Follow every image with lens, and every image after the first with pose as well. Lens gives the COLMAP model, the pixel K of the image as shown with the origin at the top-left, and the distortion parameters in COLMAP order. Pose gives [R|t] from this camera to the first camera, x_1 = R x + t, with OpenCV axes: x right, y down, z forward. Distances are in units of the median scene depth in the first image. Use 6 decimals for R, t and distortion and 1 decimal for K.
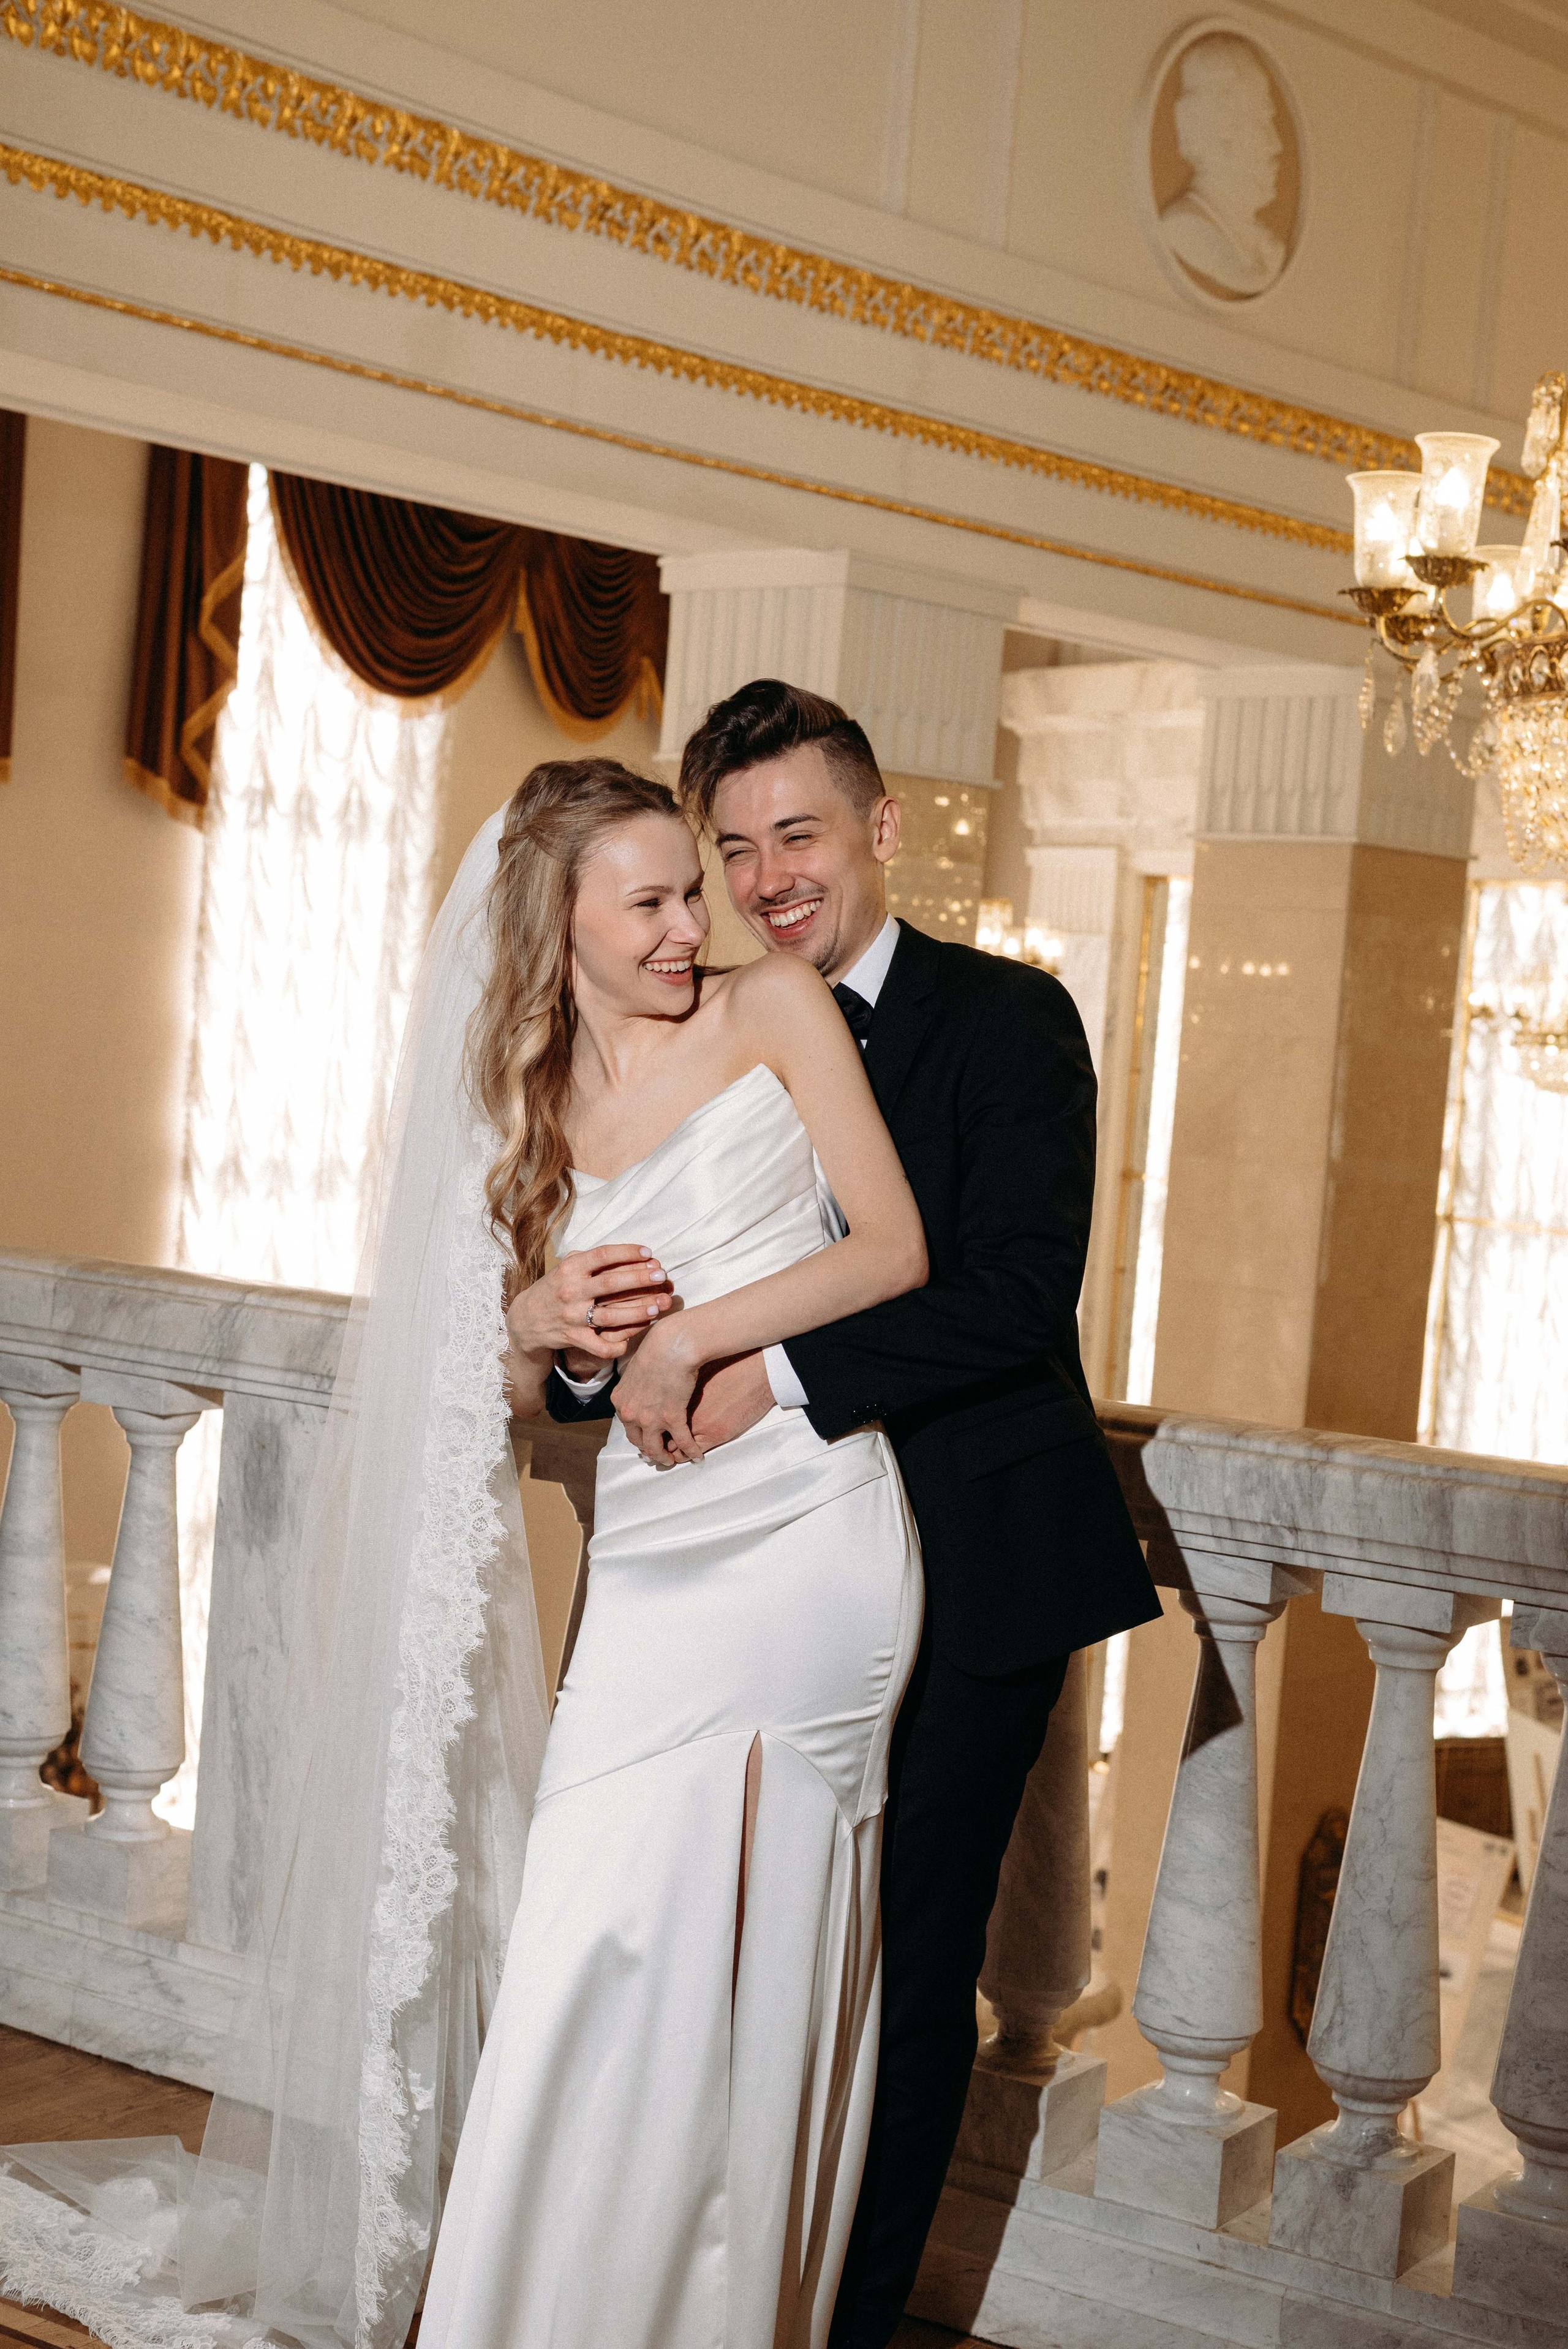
lens RADIAL K [[3414.9, 0, 784.0], [0, 3414.9, 1174.5], [0, 0, 1]] dist [0.006434, 0.031645]
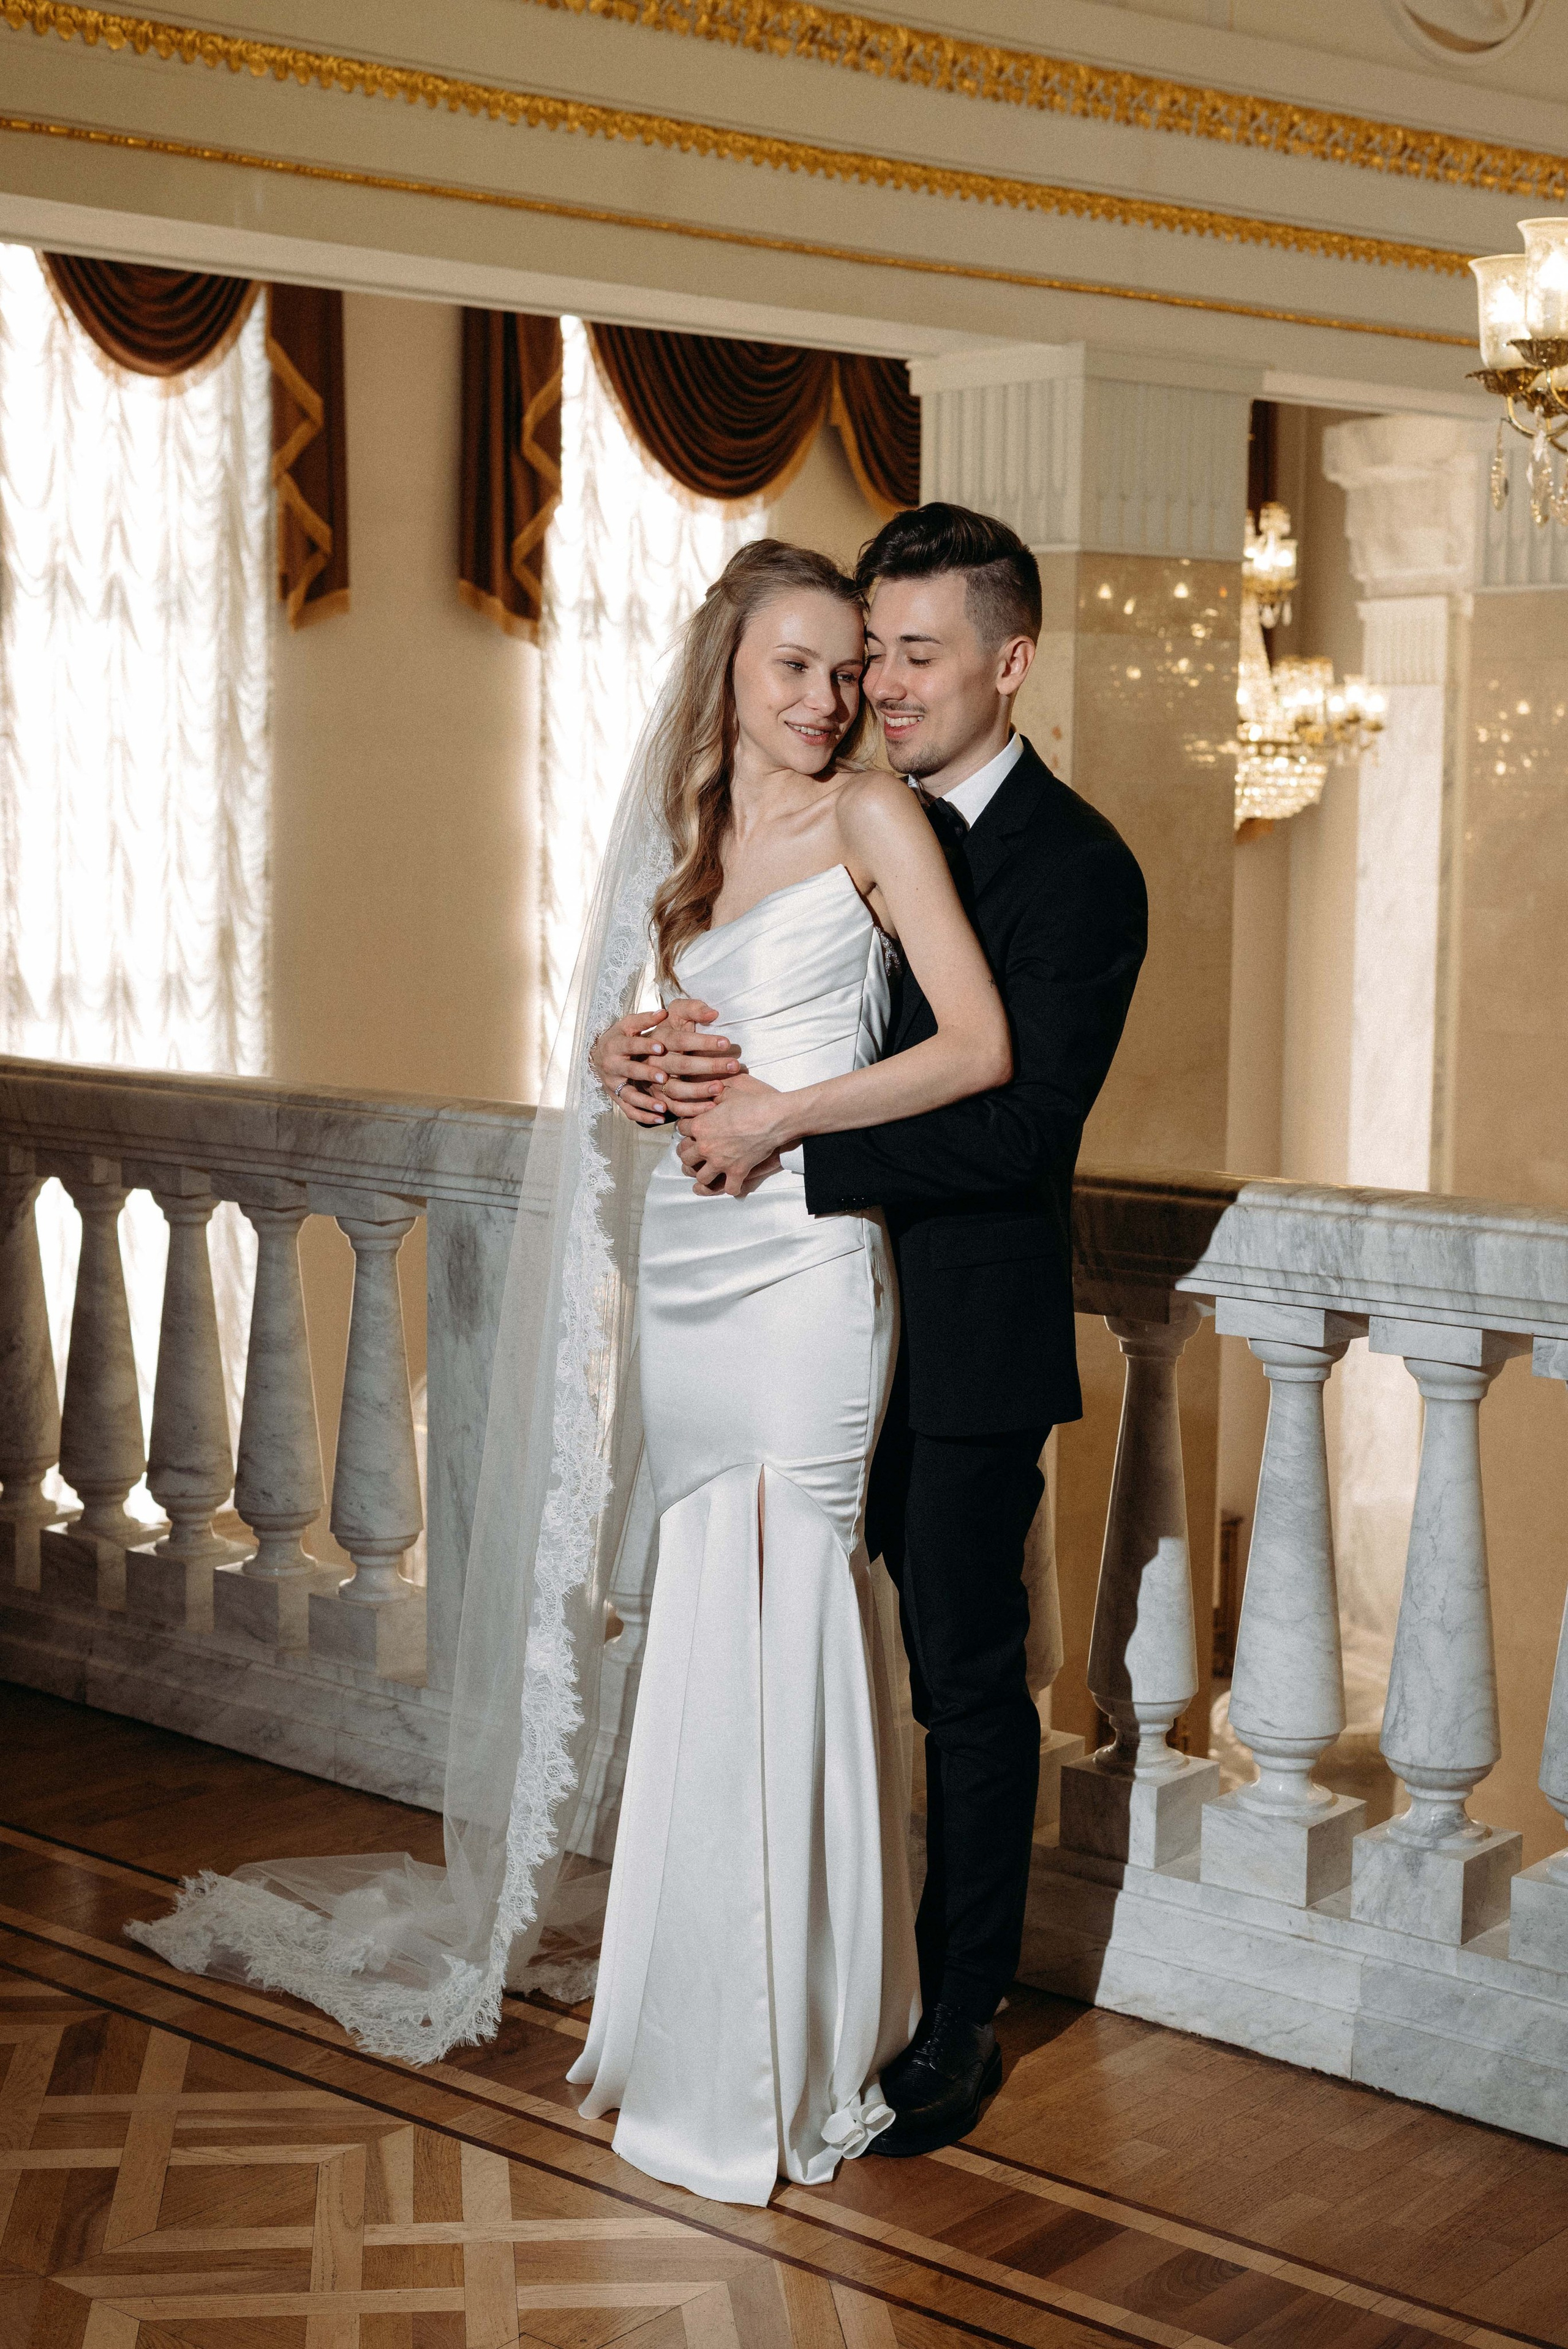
lens RADIAL K [[3414.9, 0, 784.0], [0, 3414.9, 1174.5], [0, 0, 1]] dist [0.006434, 0.031645]
pose [[0.990928, -0.050687, -0.124465, 0.049540], [0.058864, 0.996281, 0.062924, -0.004078], [0.120813, -0.069680, 0.990227, -0.047928]]
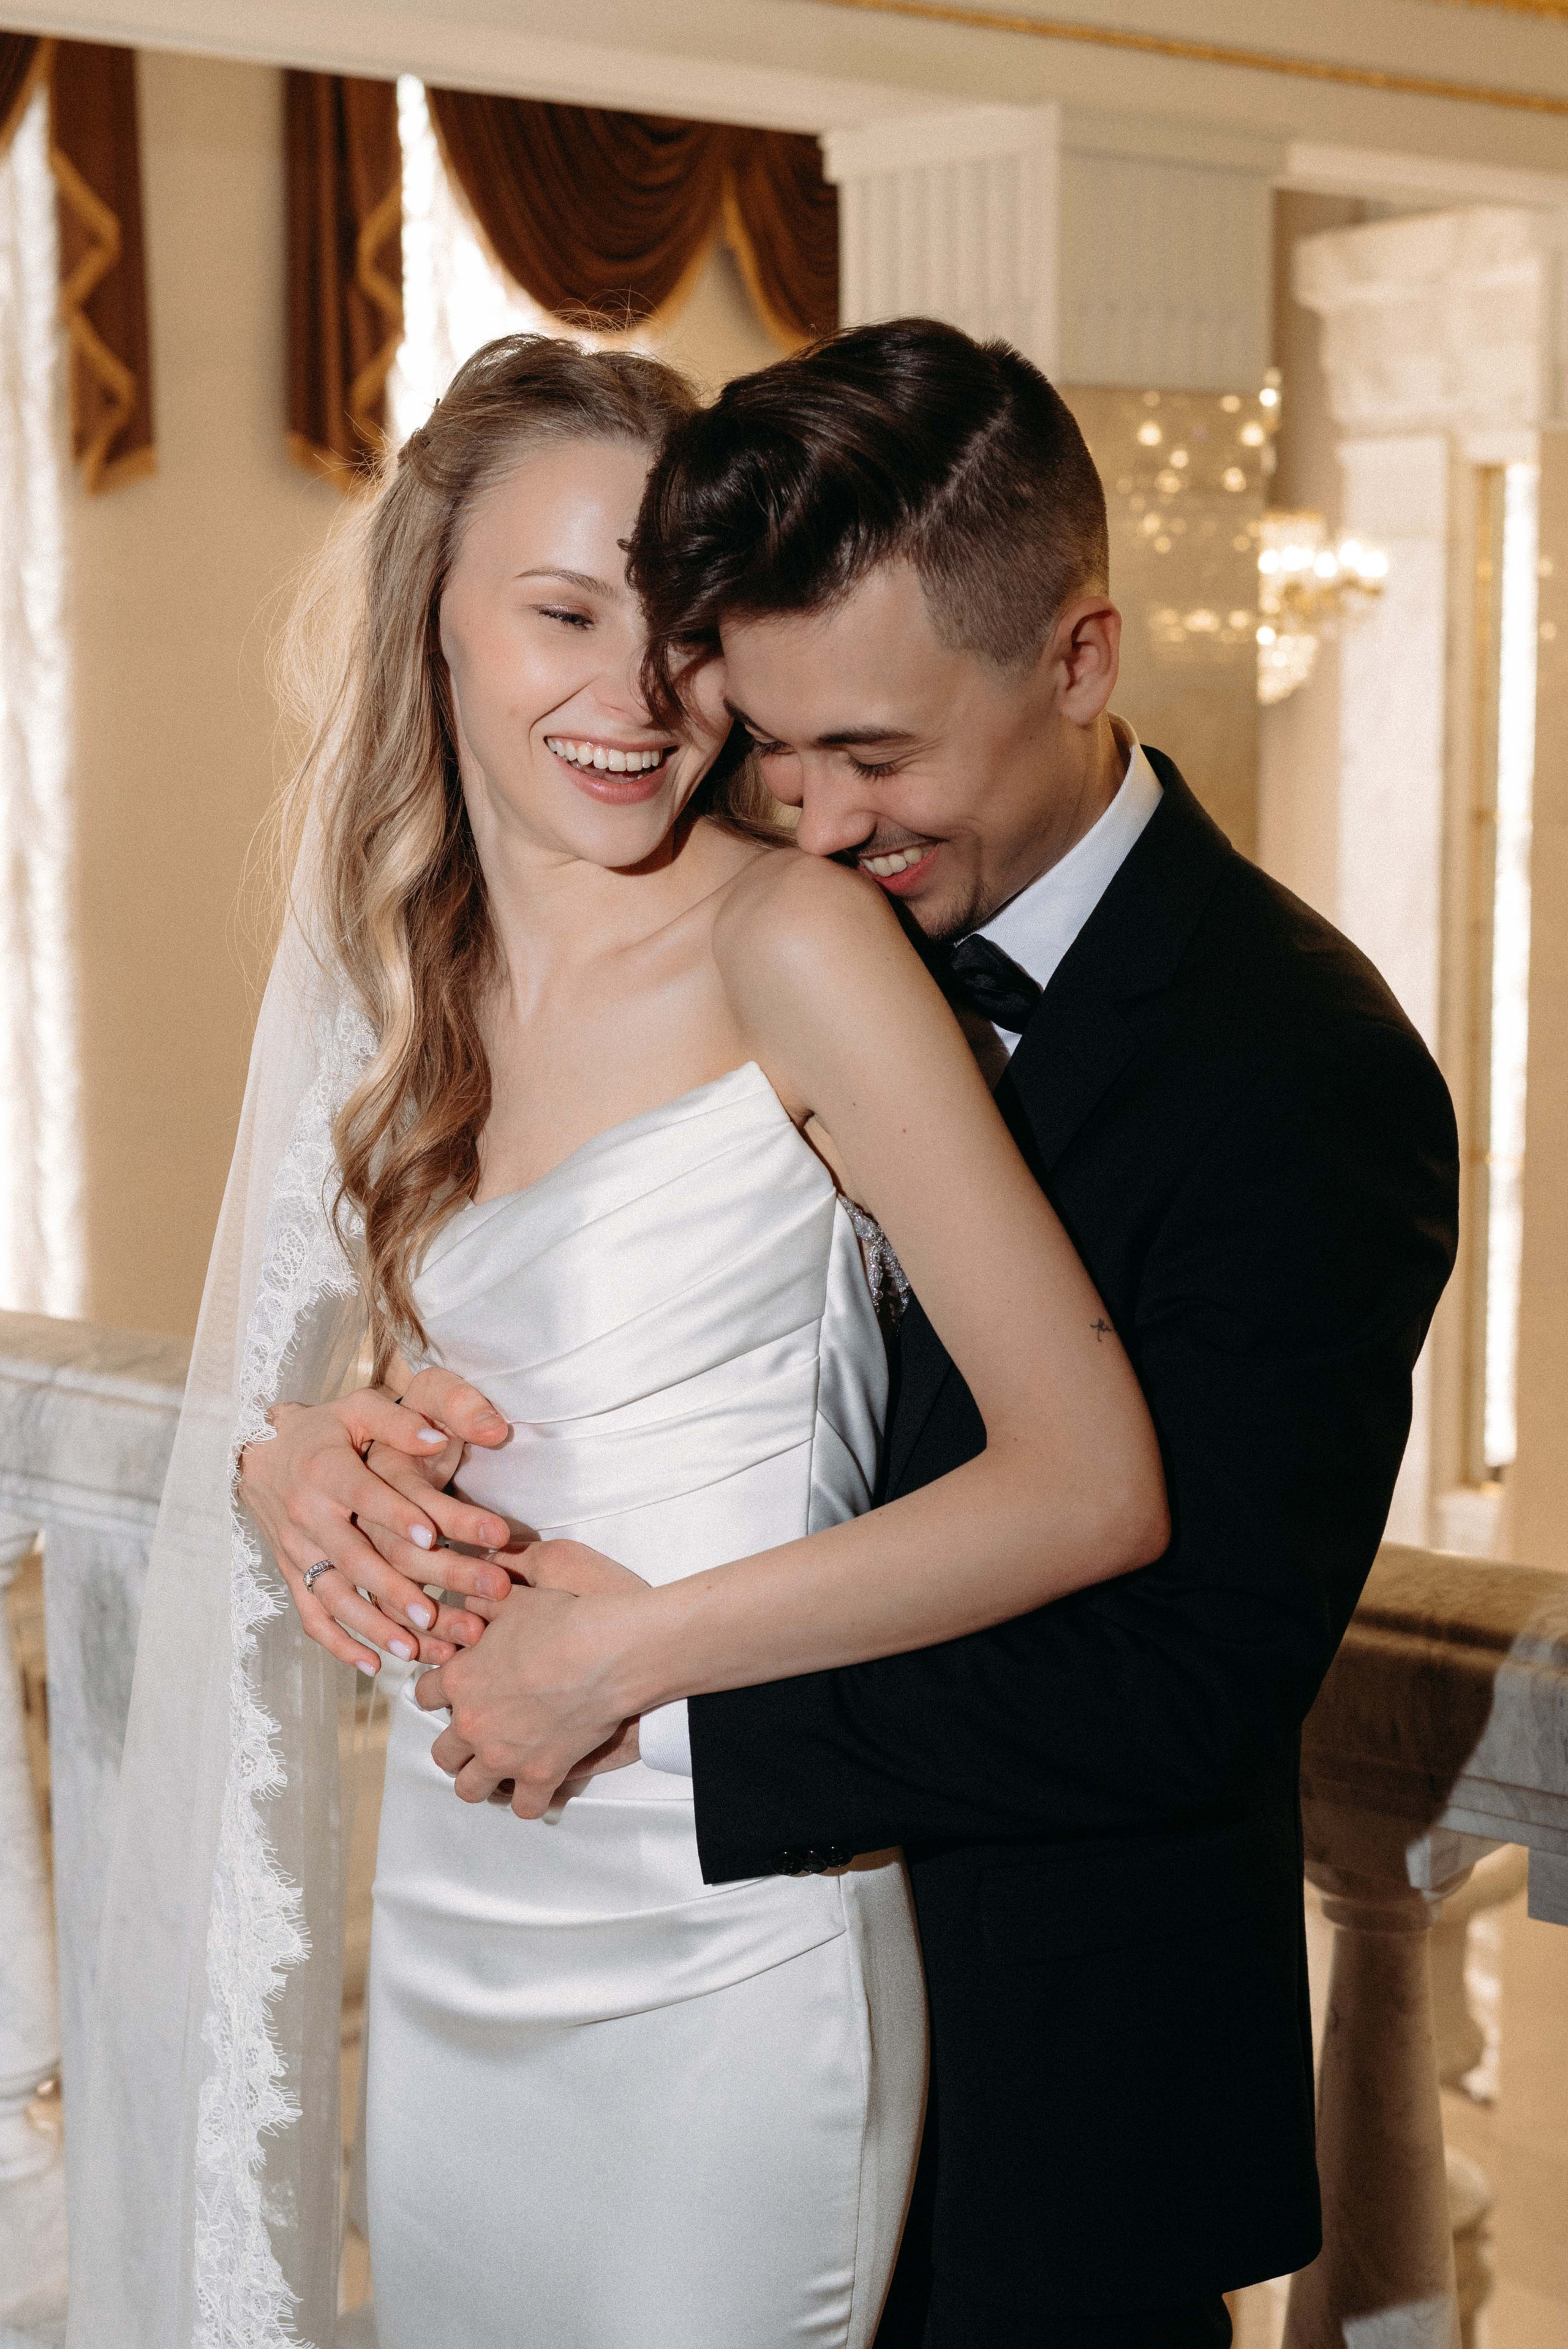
lens RADIAL K [[3543.9, 0, 784.9], [0, 3543.9, 1123.7], [0, 0, 1]] dist [0.016012, 0.076369]
pose [[0.992547, -0.069495, -0.100102, 0.024428], [0.078154, 0.993281, 0.085349, -0.030215], [0.093498, -0.092537, 0.991310, 0.199960]]
